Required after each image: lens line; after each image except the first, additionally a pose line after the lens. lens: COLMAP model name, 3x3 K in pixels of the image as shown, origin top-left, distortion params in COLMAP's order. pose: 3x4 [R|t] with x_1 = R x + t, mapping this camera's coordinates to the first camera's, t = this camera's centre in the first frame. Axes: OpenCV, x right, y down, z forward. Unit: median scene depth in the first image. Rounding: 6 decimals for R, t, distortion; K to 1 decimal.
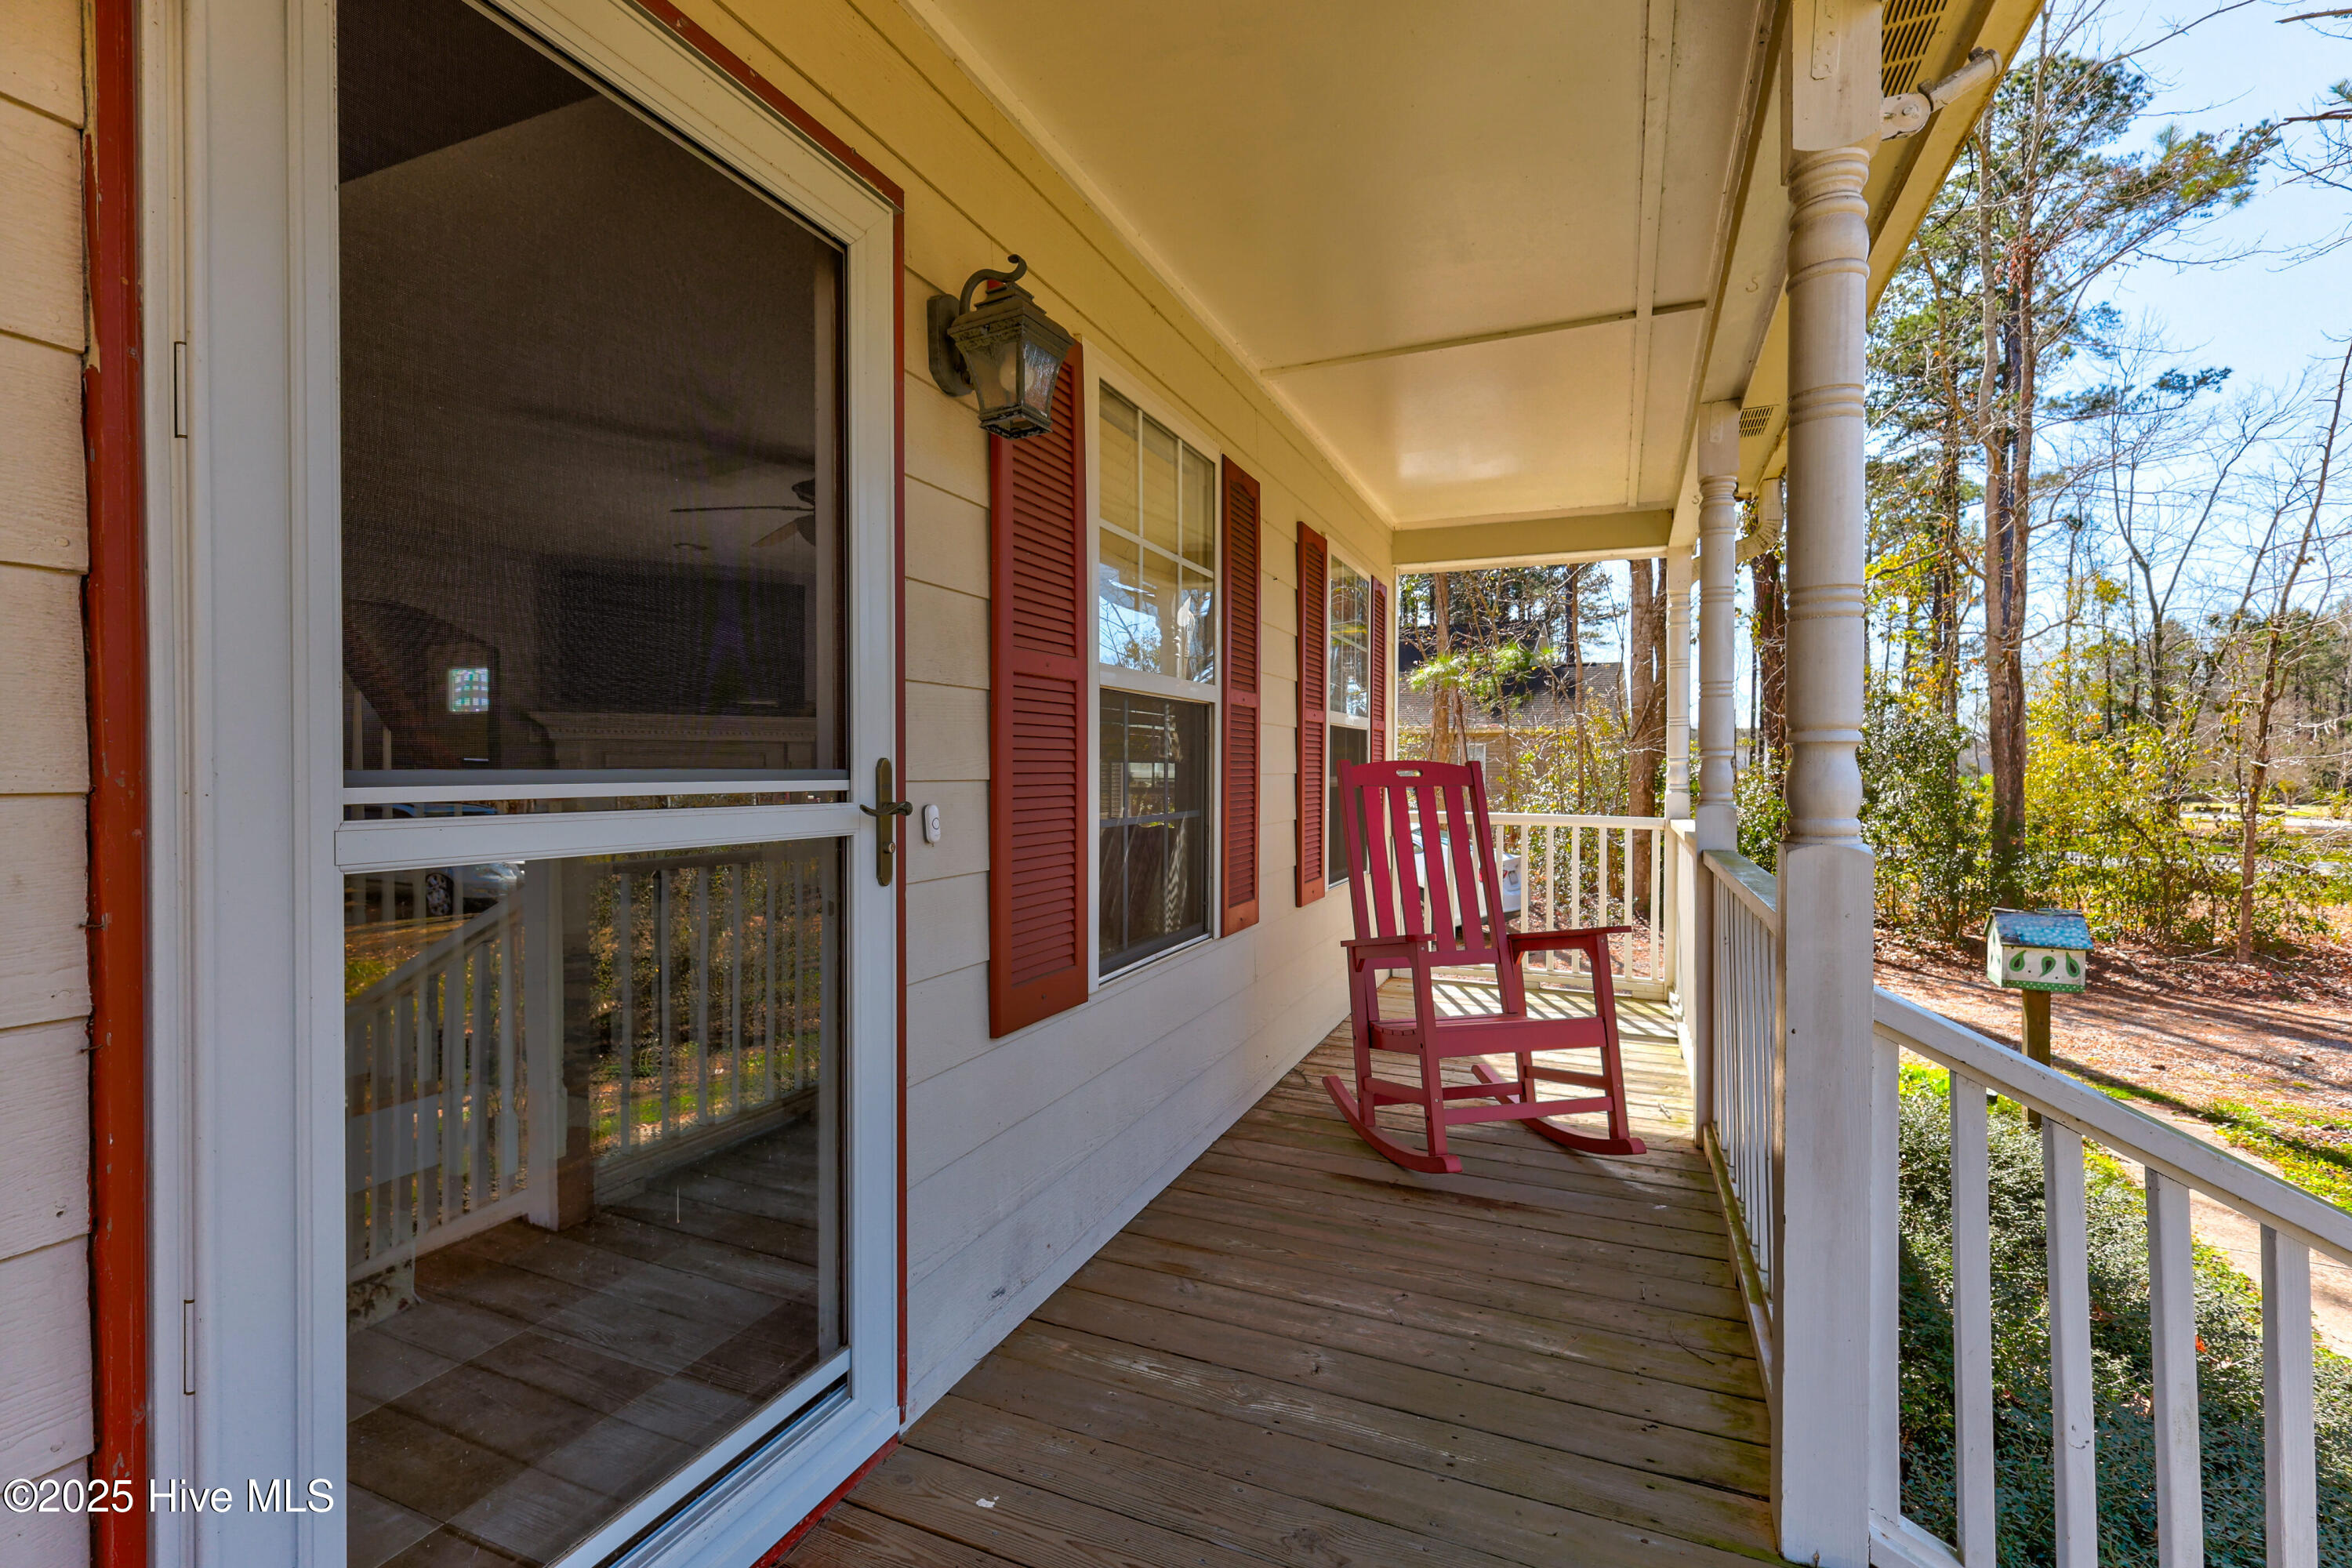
lens RADIAL K [[1023.8, 0, 1177.2], [0, 1023.8, 777.1], [0, 0, 1]] dist [0.009740, 0.000775]
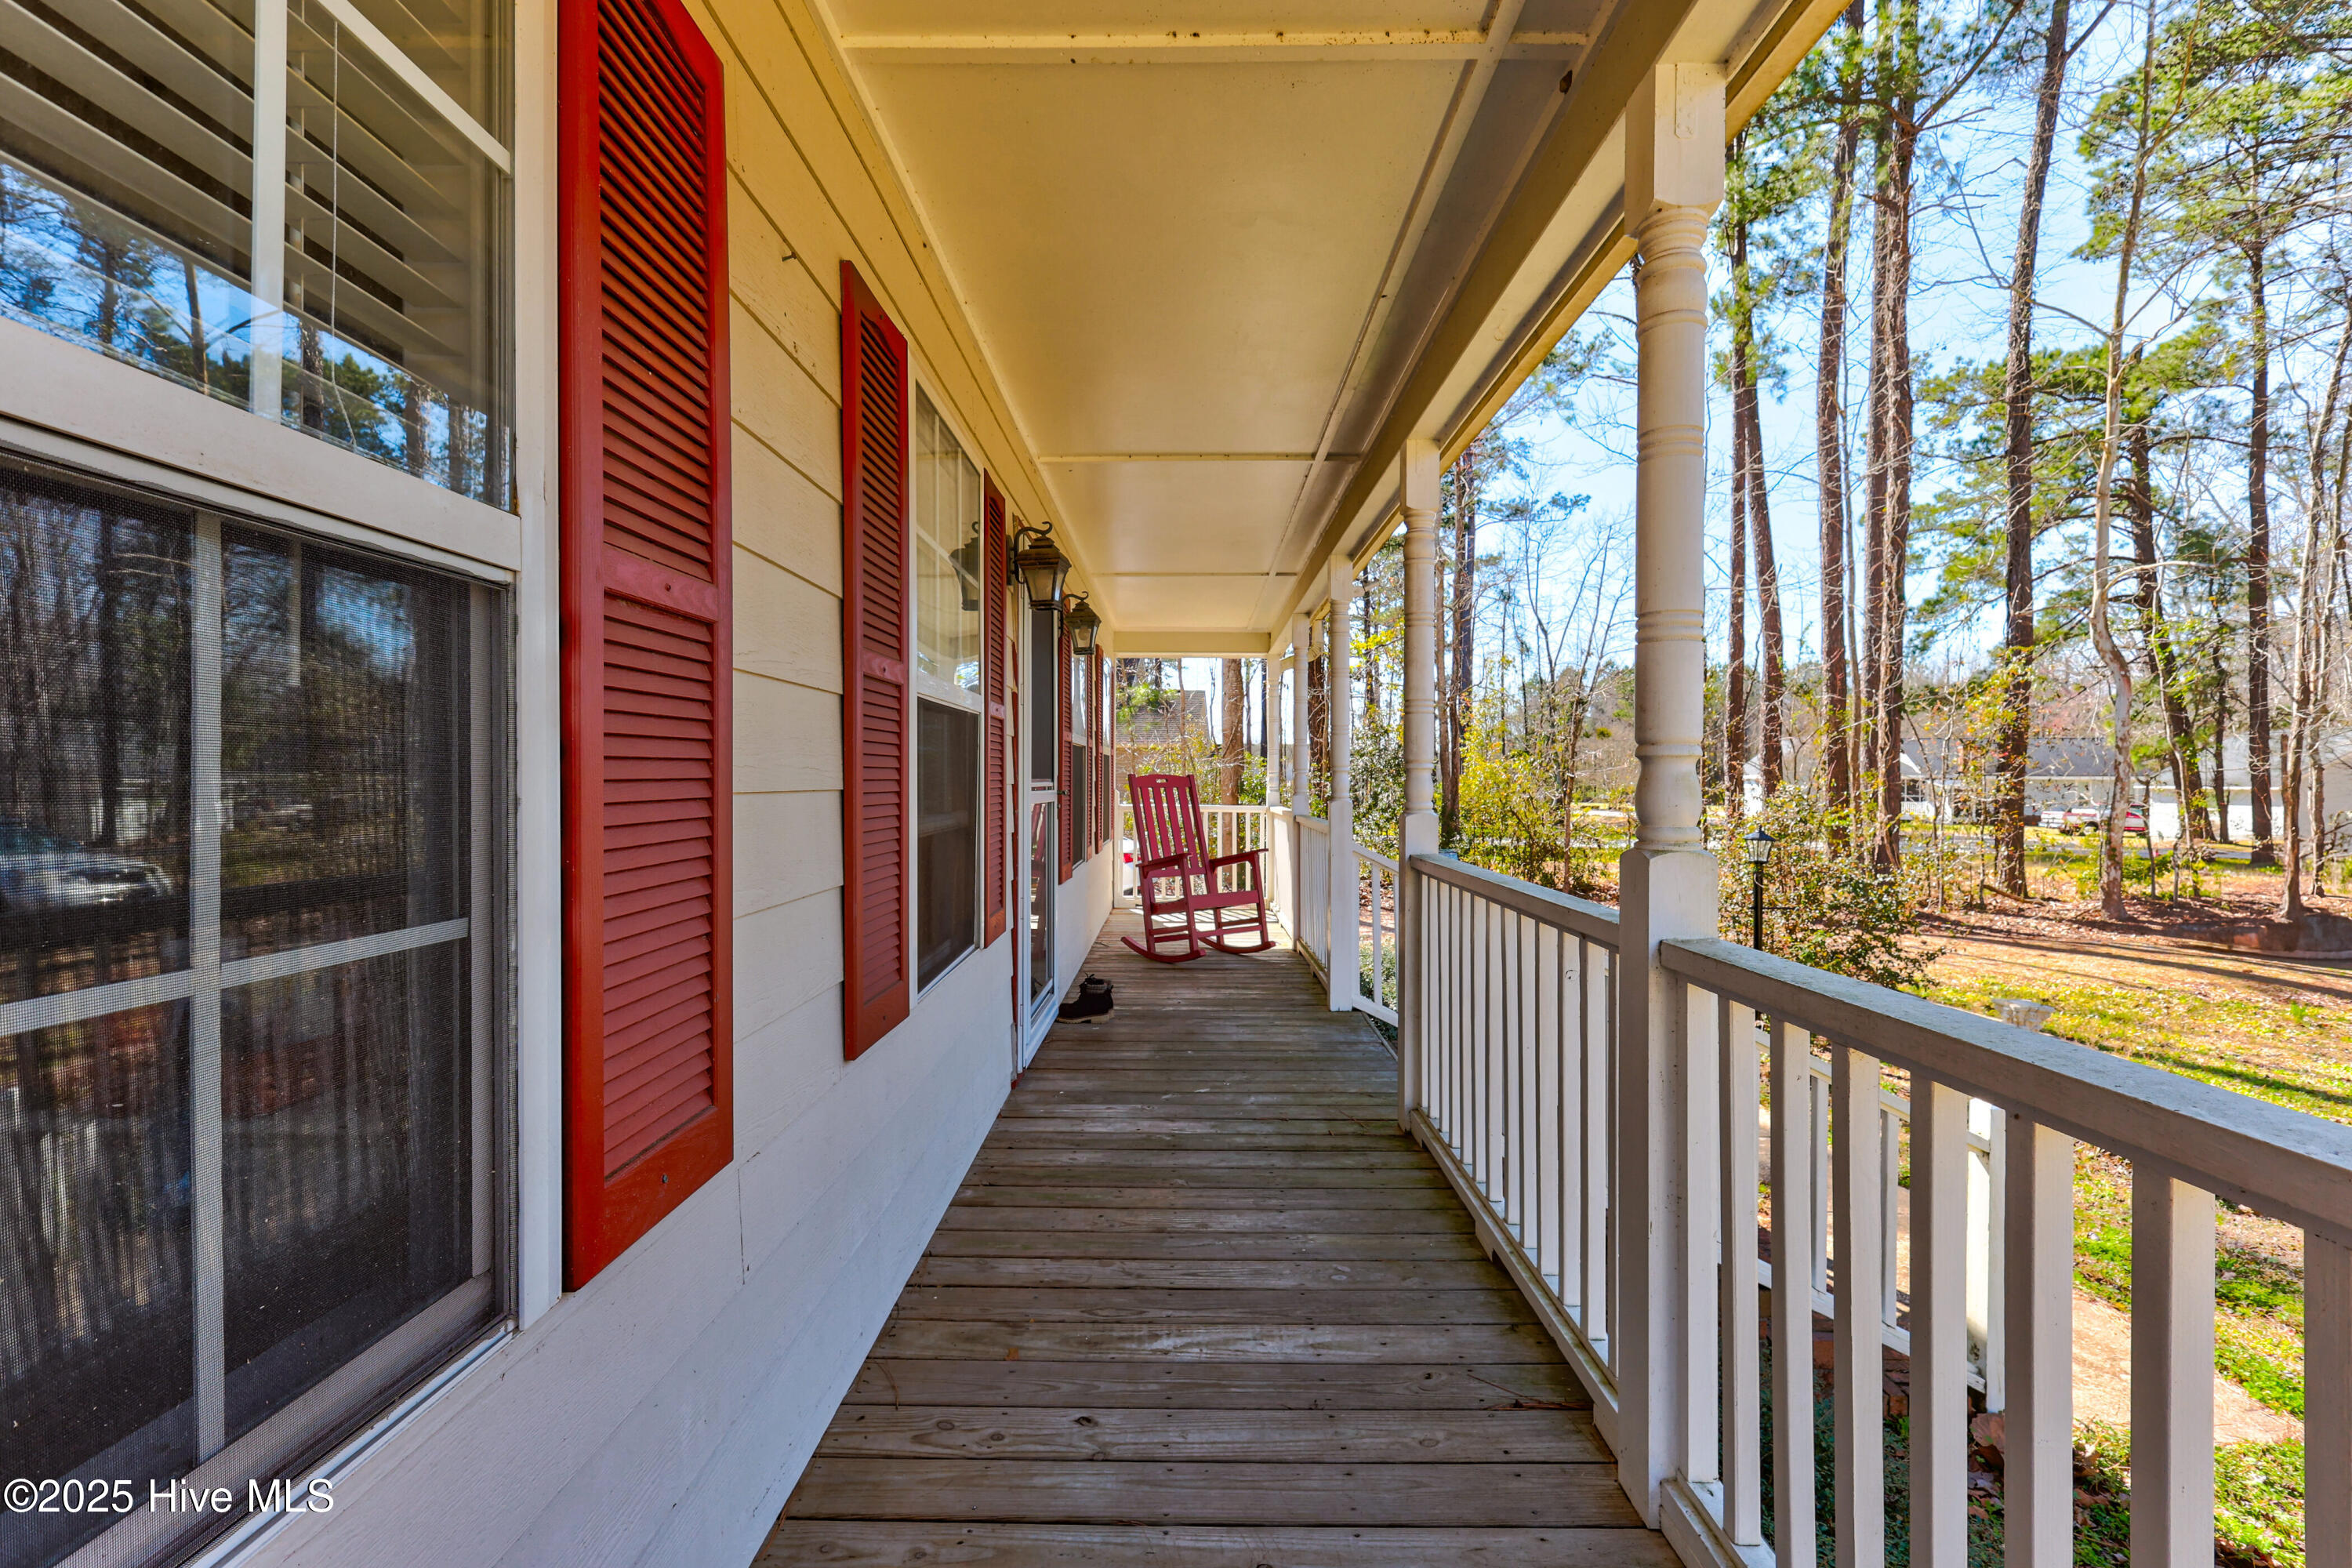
lens RADIAL K [[1023.8, 0, 1177.2], [0, 1023.8, 777.1], [0, 0, 1]] dist [0.009740, 0.000775]
pose [[0.923026, 0.000259, 0.384738, -0.152542], [0.003764, 0.999946, -0.009702, 0.003306], [-0.384720, 0.010403, 0.922975, -0.248922]]
